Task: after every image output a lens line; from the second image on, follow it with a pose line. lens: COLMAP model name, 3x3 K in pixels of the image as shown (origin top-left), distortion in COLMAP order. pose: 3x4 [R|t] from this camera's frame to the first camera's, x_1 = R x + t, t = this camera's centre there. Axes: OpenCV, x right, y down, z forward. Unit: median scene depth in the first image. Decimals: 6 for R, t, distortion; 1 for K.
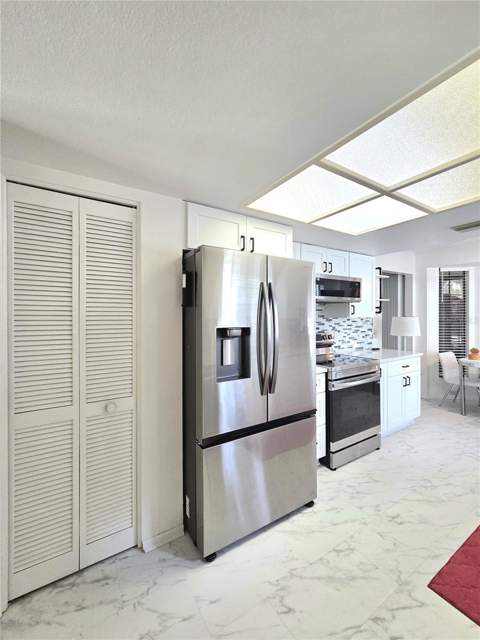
lens RADIAL K [[263.8, 0, 240.5], [0, 263.8, 318.0], [0, 0, 1]] dist [-0.000235, -0.000479]
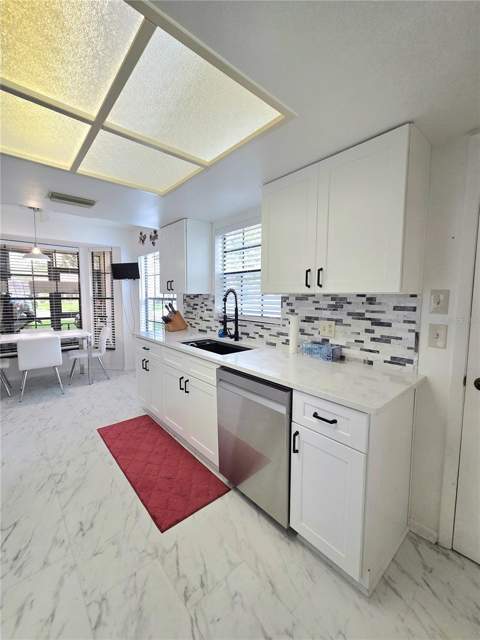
lens RADIAL K [[260.7, 0, 236.5], [0, 260.7, 318.4], [0, 0, 1]] dist [0.000777, -0.000010]
pose [[-0.153127, -0.079610, 0.984995, -0.137582], [0.000505, 0.996743, 0.080638, 0.011509], [-0.988206, 0.012845, -0.152588, 0.334407]]
